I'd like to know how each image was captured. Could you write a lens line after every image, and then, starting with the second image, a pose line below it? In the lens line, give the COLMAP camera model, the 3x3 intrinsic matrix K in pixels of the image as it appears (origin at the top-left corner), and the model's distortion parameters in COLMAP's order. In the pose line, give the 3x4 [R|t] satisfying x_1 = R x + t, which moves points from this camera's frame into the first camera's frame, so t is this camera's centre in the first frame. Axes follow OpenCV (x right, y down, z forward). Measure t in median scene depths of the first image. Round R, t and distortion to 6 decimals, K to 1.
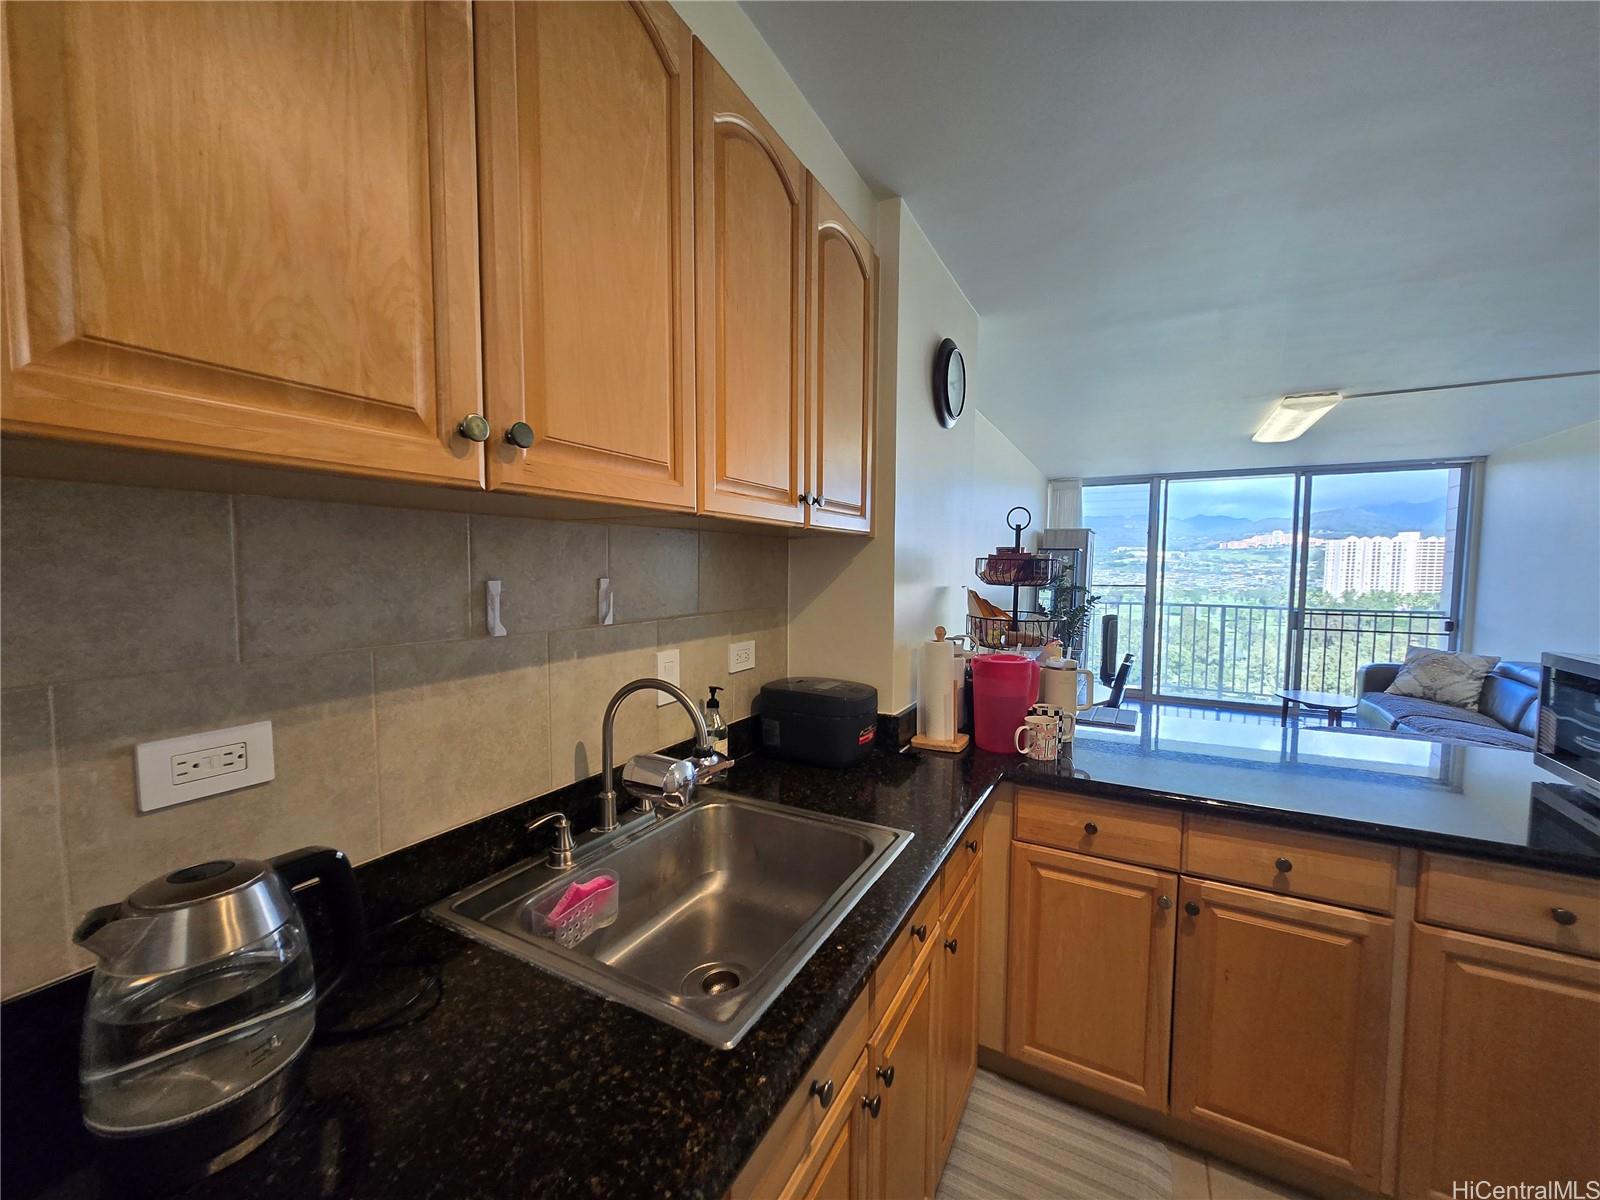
lens RADIAL K [[627.1, 0, 795.8], [0, 627.1, 608.4], [0, 0, 1]] dist [0.000795, 0.000340]
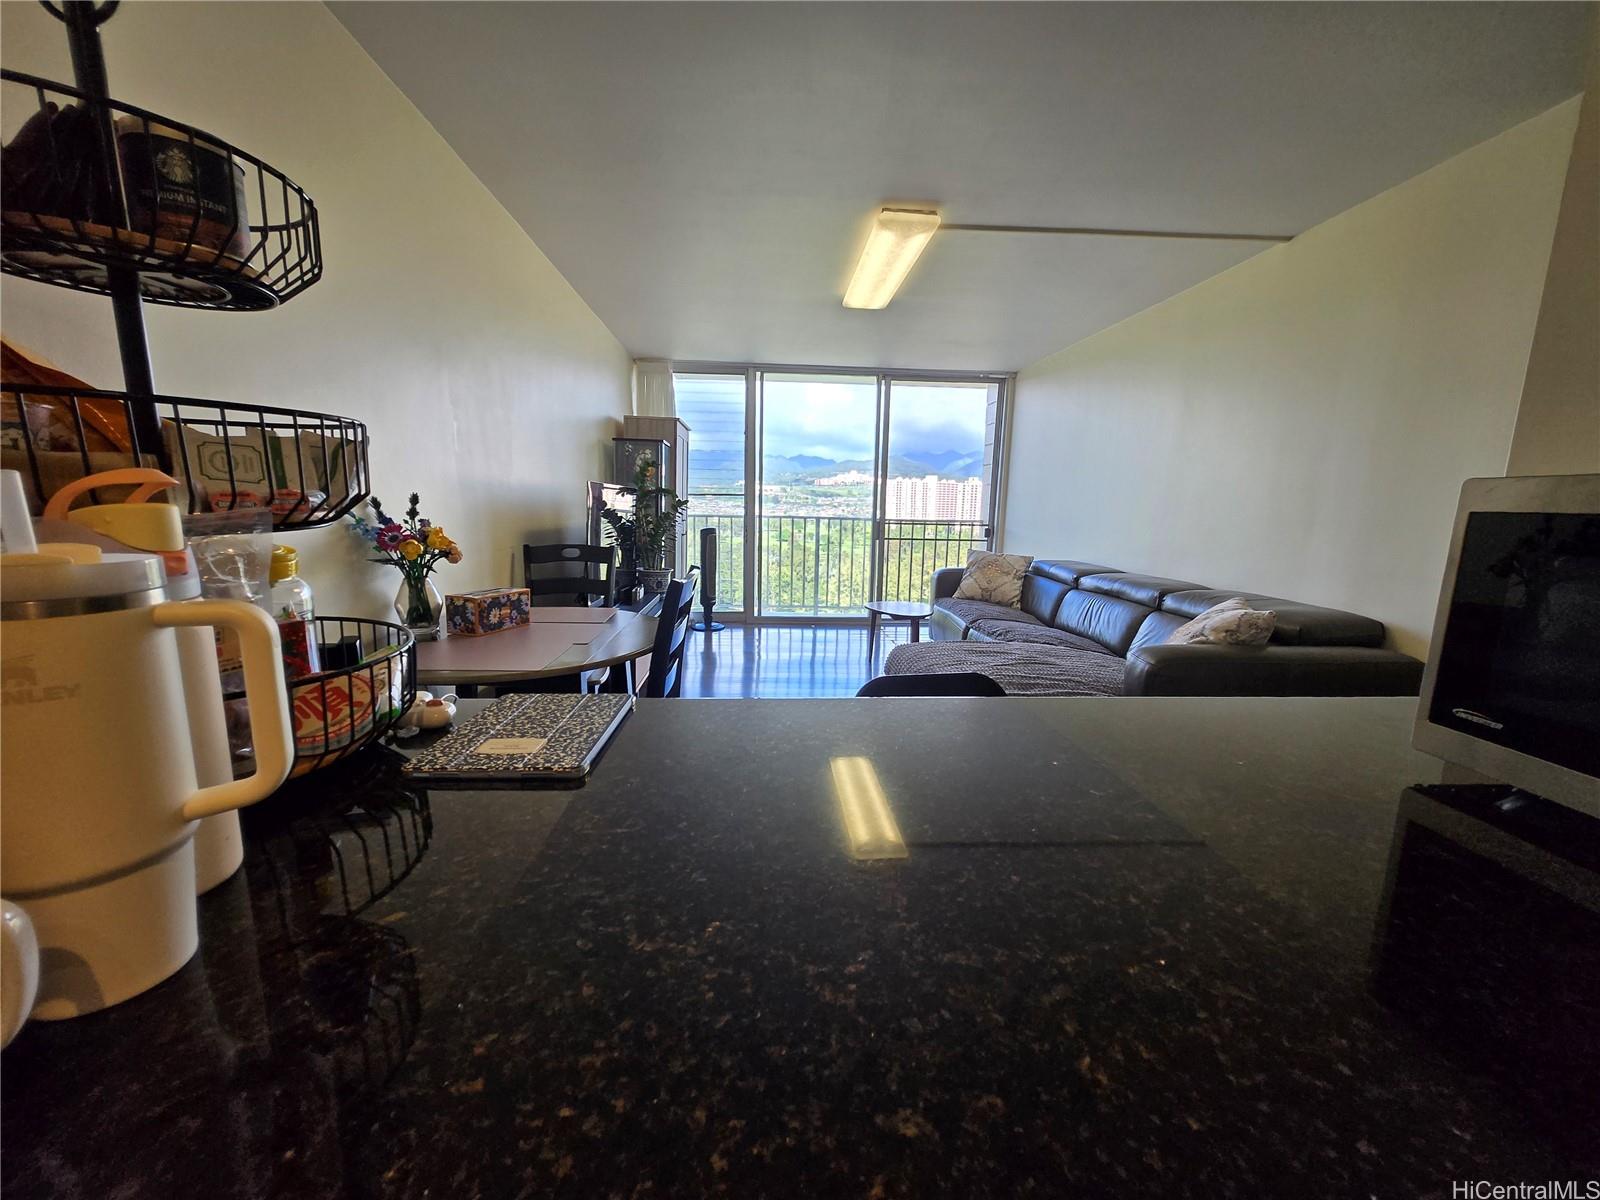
lens RADIAL K [[627.1, 0, 795.8], [0, 627.1, 608.4], [0, 0, 1]] dist [0.000795, 0.000340]
pose [[0.845698, -0.079064, 0.527773, 0.150556], [0.020876, 0.993109, 0.115323, 0.023489], [-0.533254, -0.086510, 0.841520, 0.219685]]
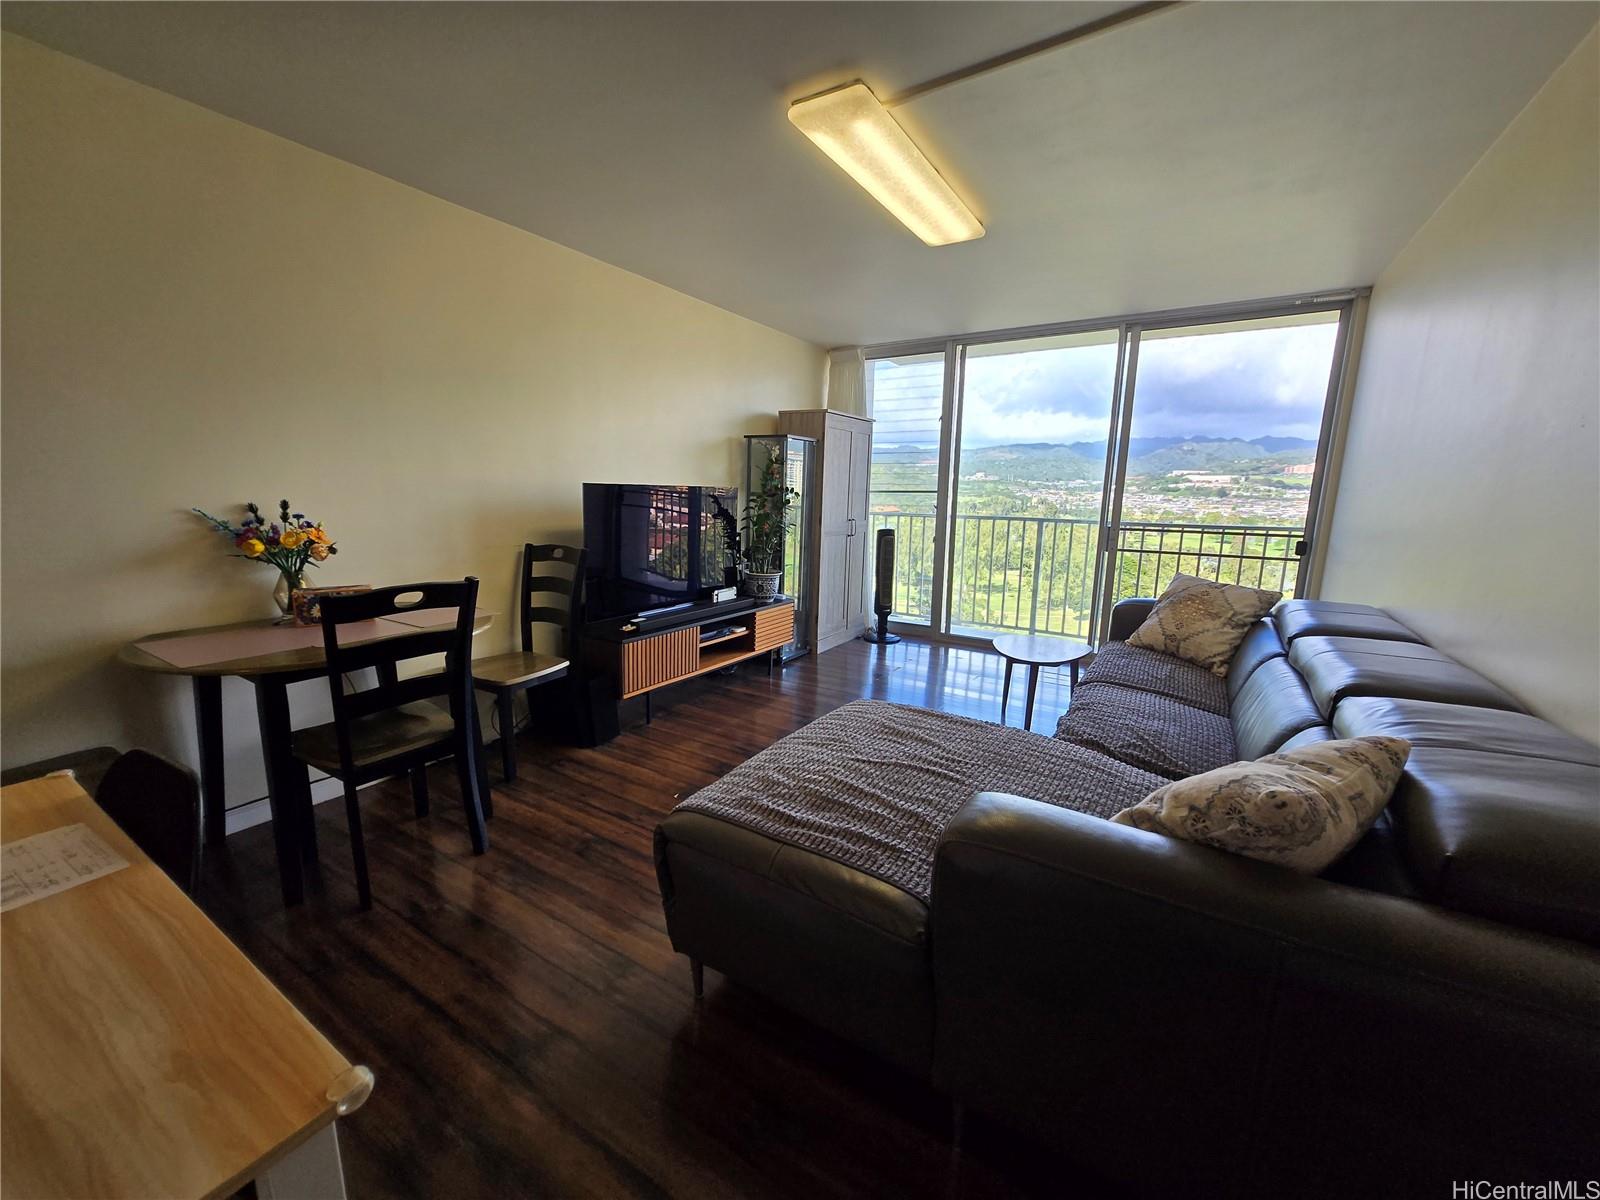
lens RADIAL K [[627.1, 0, 795.8], [0, 627.1, 608.4], [0, 0, 1]] dist [0.000795, 0.000340]
pose [[0.998155, 0.018049, -0.057966, 0.462988], [-0.010902, 0.992554, 0.121316, 0.014474], [0.059724, -0.120460, 0.990920, 0.232225]]
